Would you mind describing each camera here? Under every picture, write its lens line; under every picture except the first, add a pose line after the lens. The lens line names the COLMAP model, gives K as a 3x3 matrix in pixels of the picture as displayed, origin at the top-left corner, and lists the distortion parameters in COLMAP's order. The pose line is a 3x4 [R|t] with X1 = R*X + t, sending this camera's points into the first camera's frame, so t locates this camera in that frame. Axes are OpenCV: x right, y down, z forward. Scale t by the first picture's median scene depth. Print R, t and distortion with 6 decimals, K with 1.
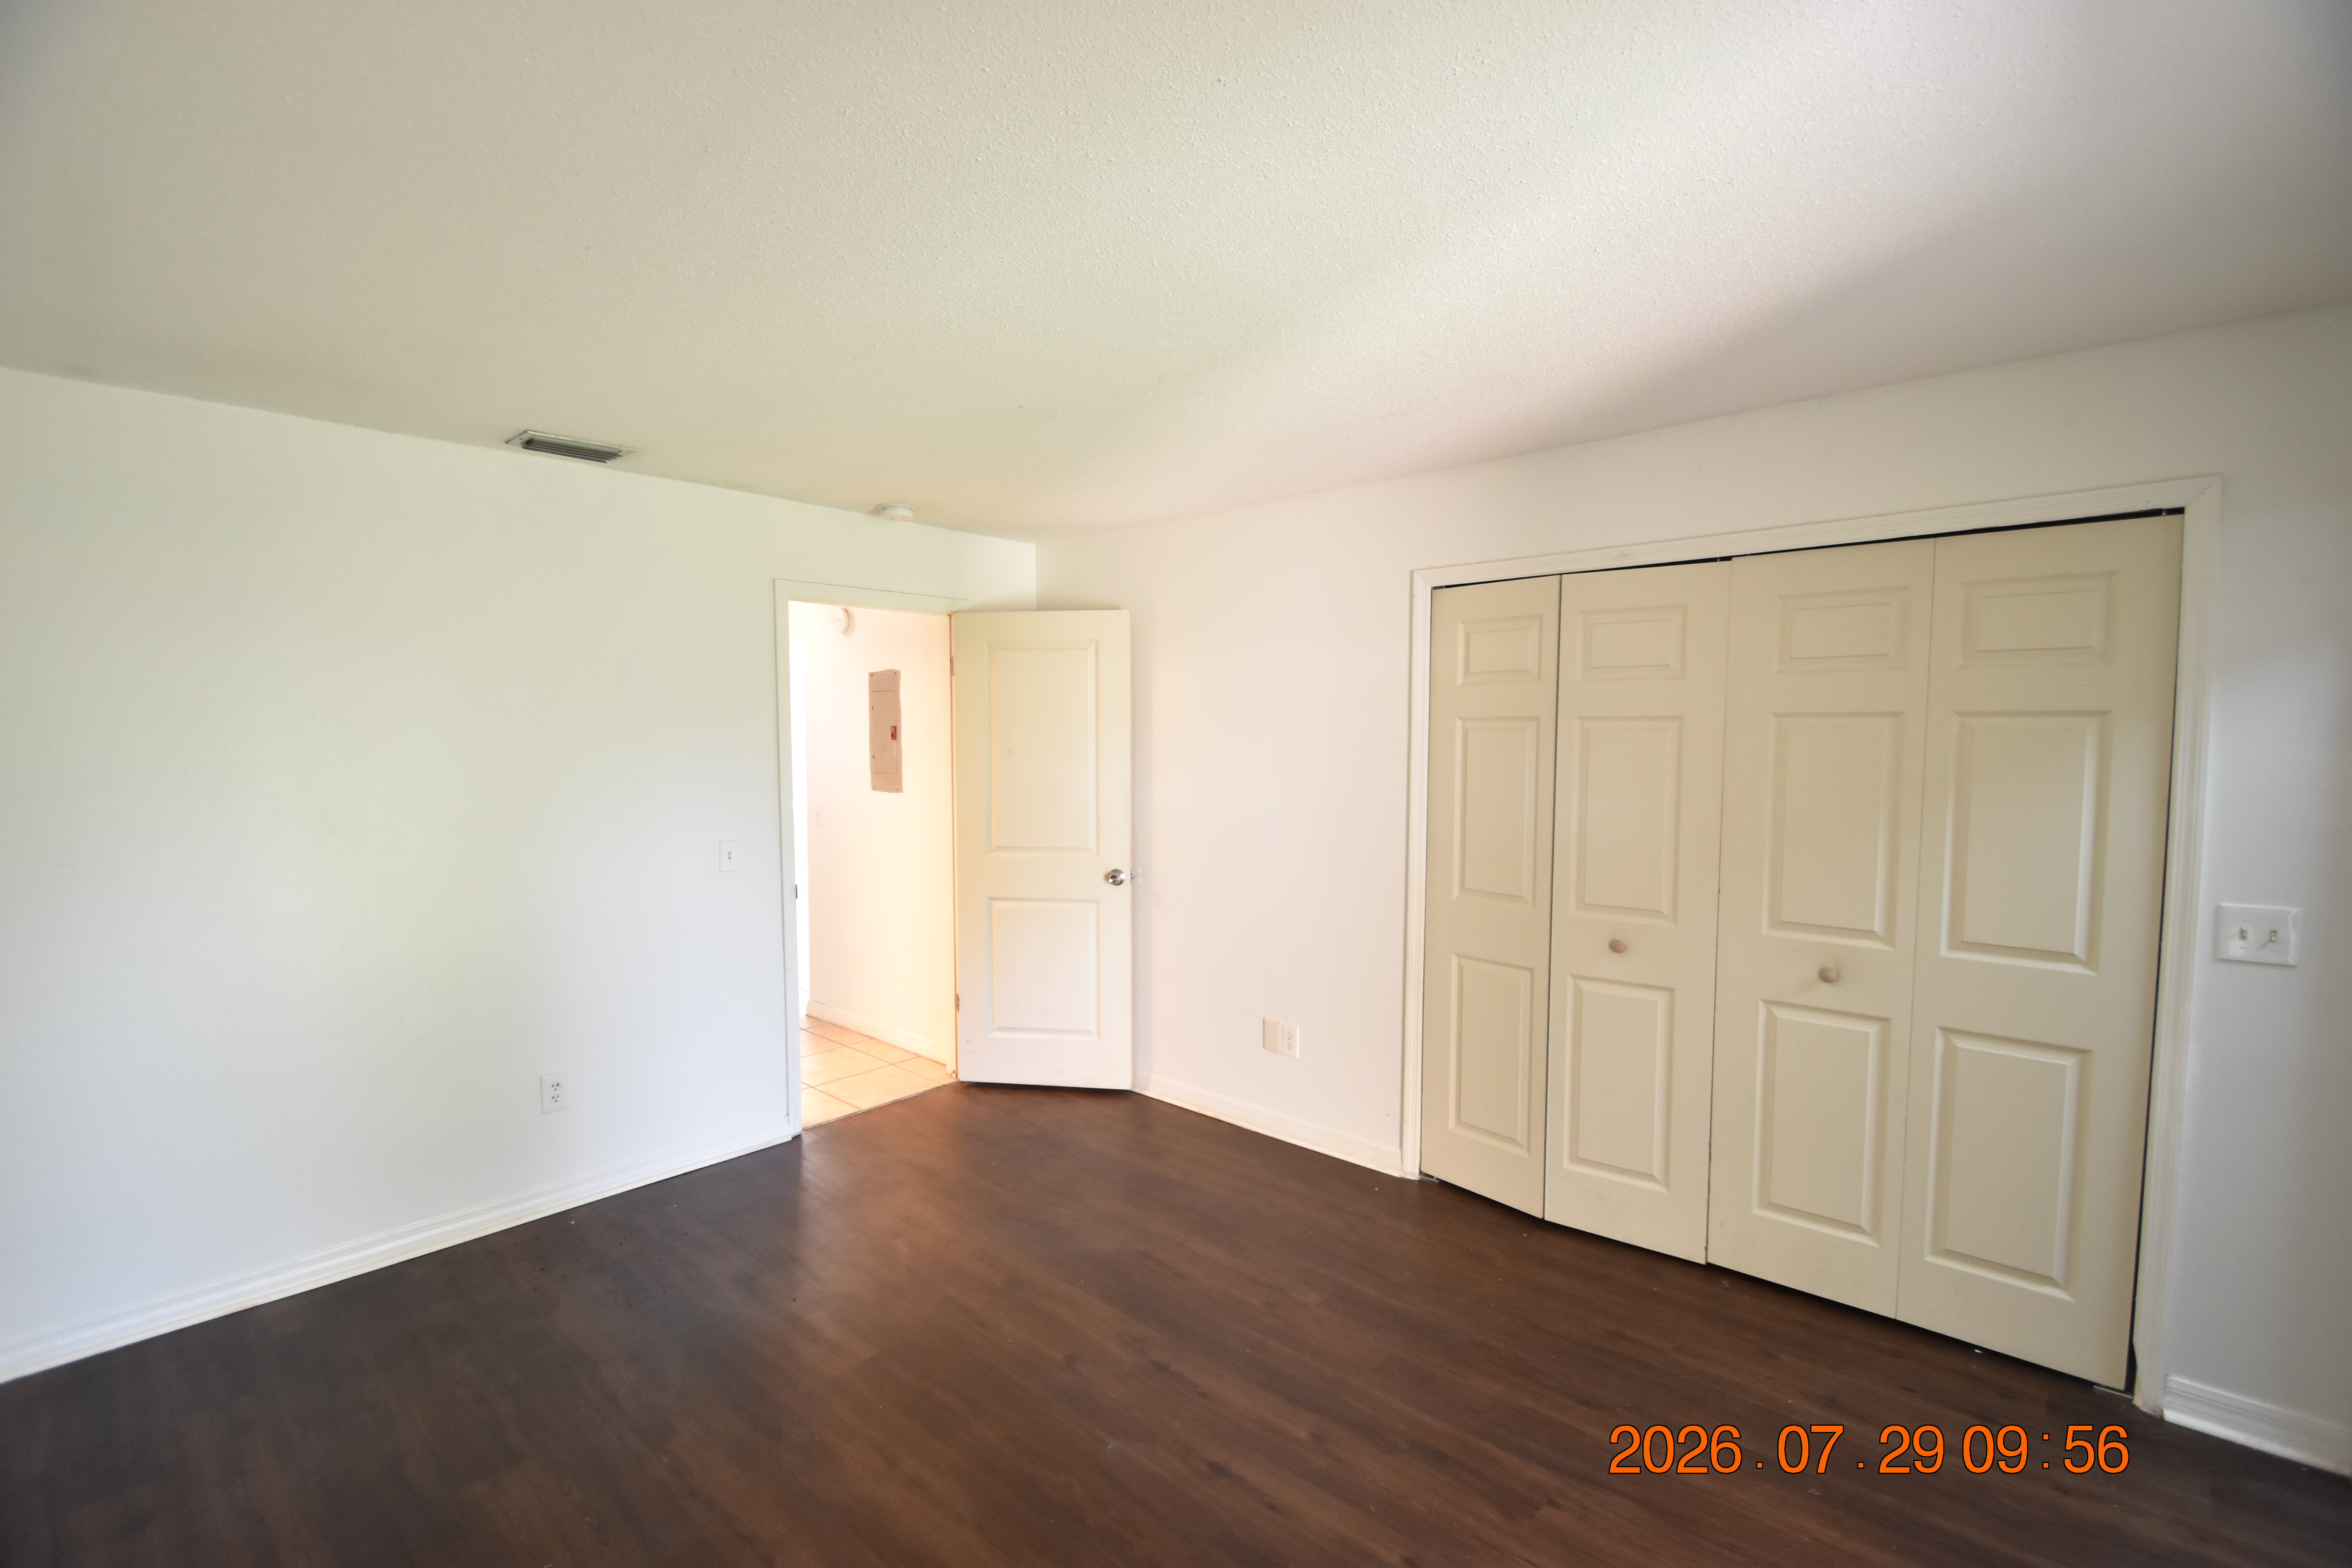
lens RADIAL K [[1032.4, 0, 1161.2], [0, 1032.4, 787.1], [0, 0, 1]] dist [0.011968, -0.013845]
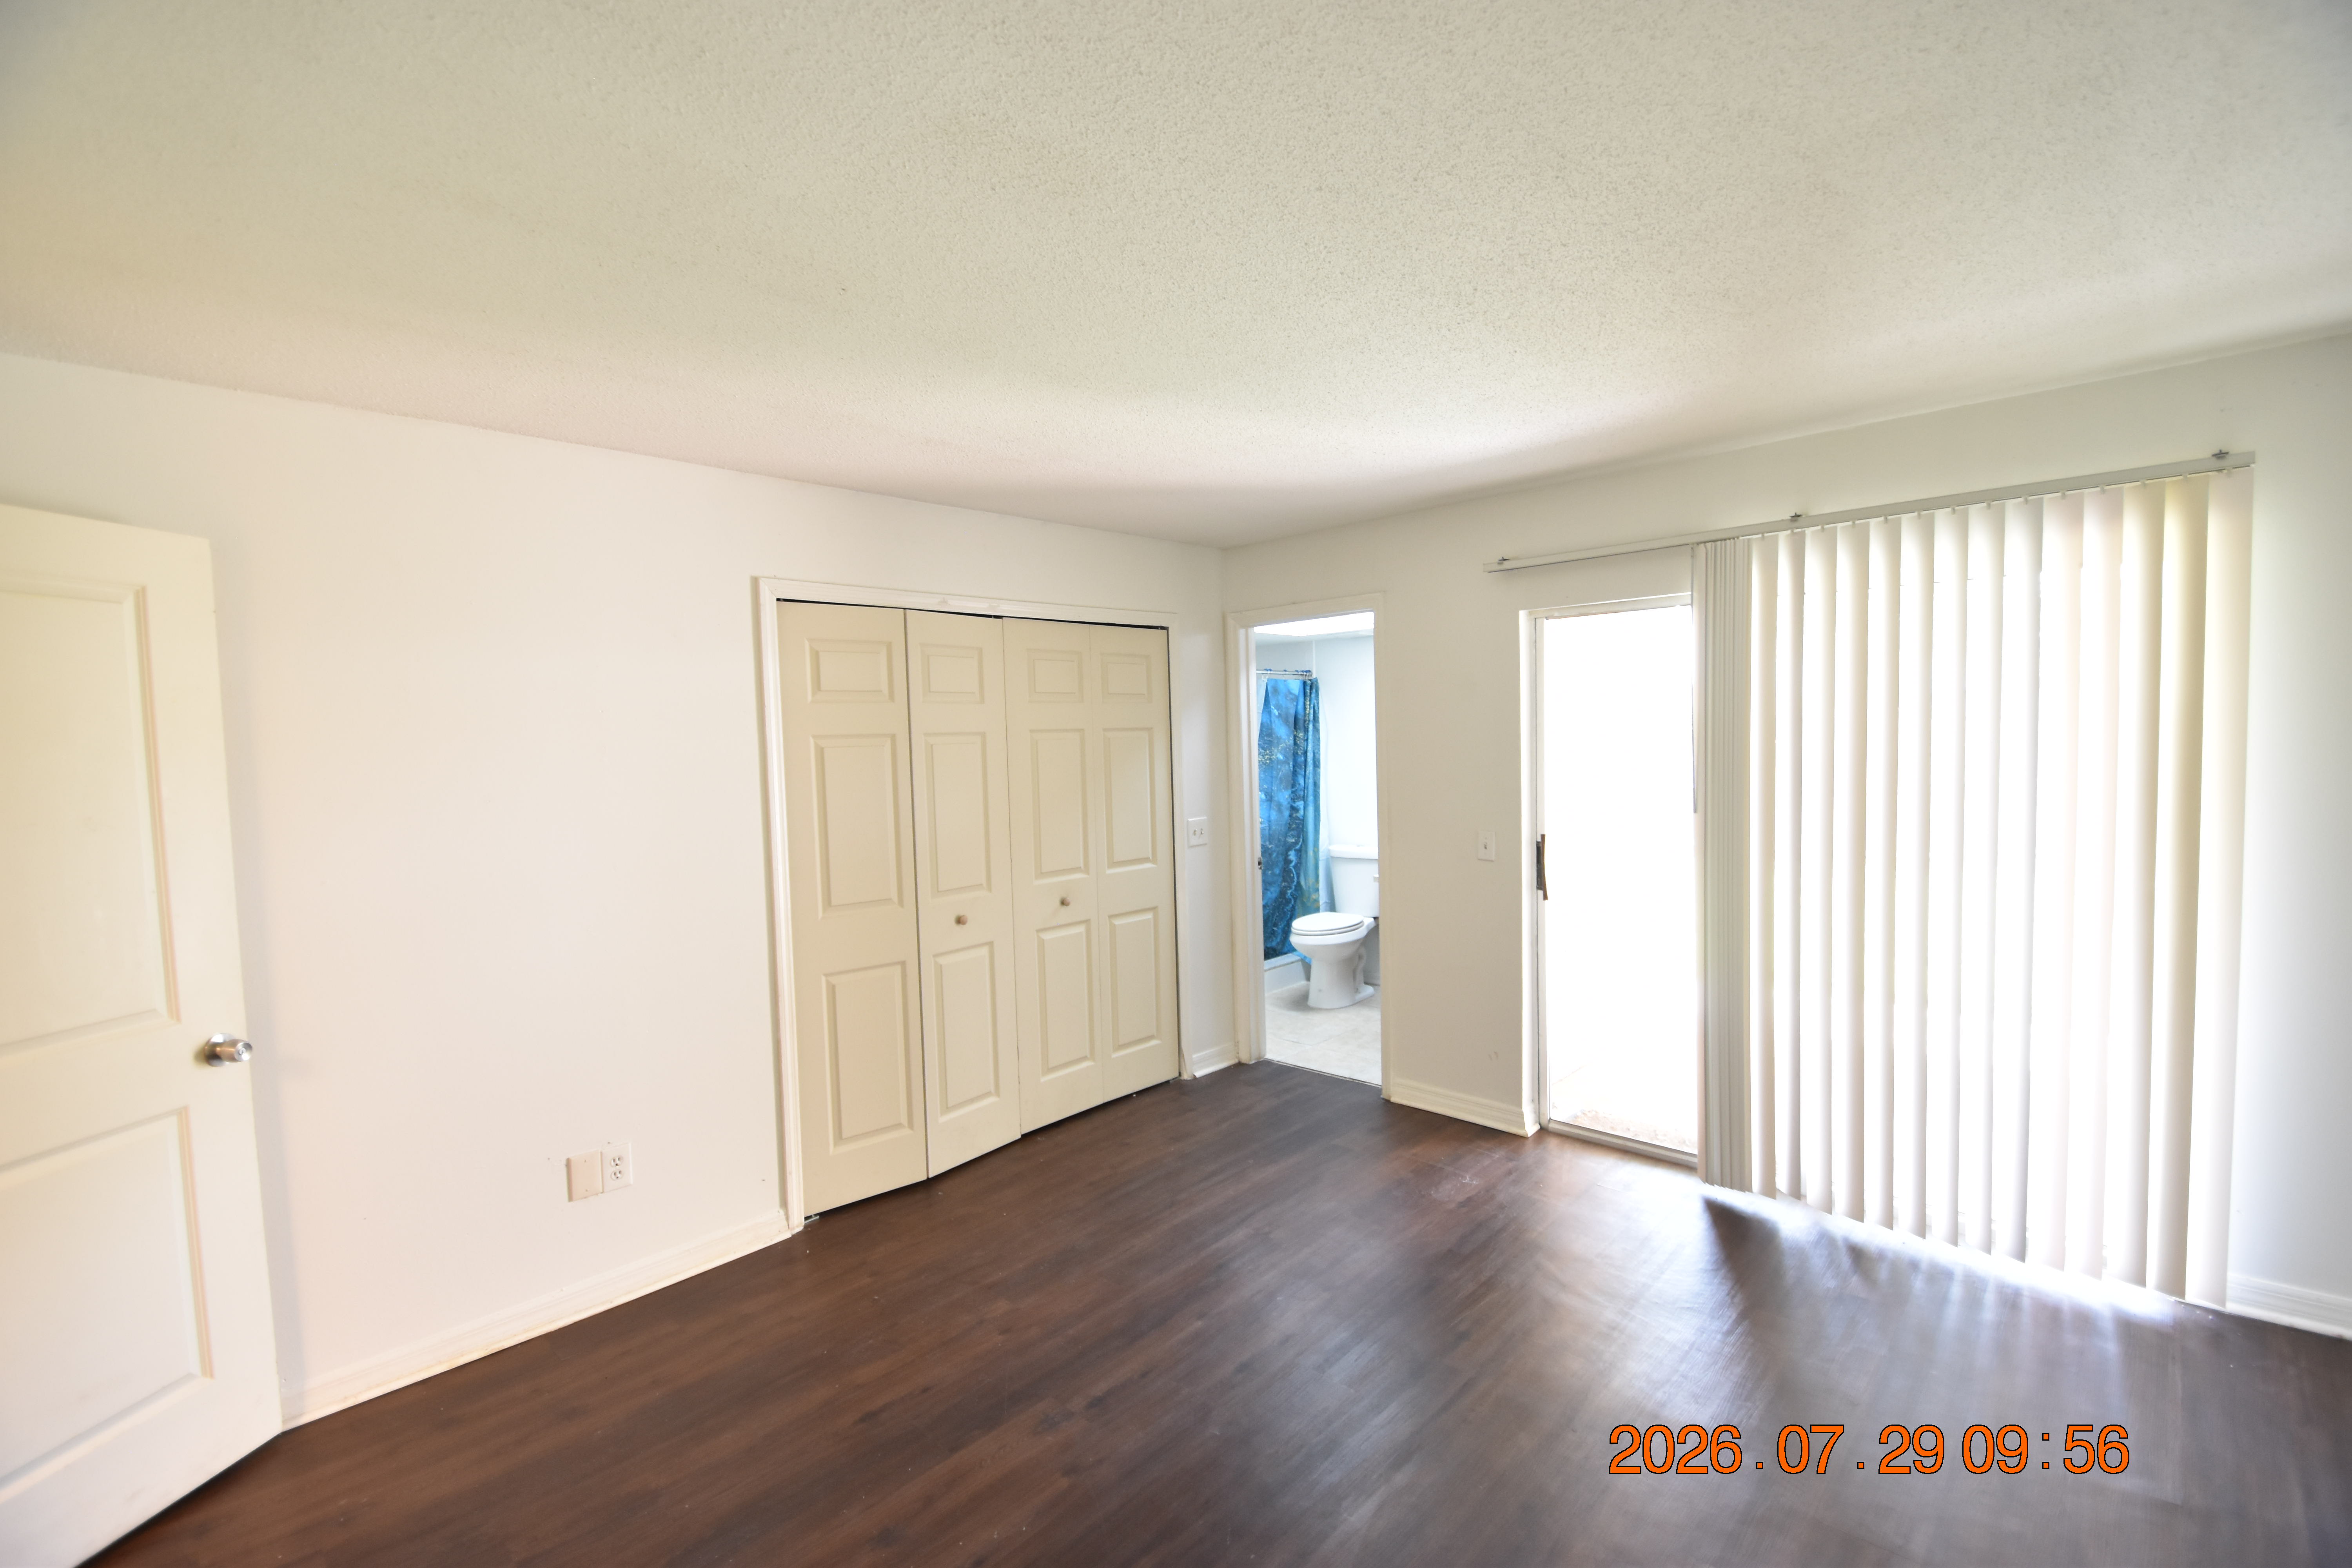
lens RADIAL K [[1032.4, 0, 1160.8], [0, 1032.4, 786.5], [0, 0, 1]] dist [0.011968, -0.013845]
pose [[0.030389, -0.047662, 0.998401, -0.759041], [0.089737, 0.994959, 0.044767, -0.036553], [-0.995502, 0.088233, 0.034513, 0.701262]]
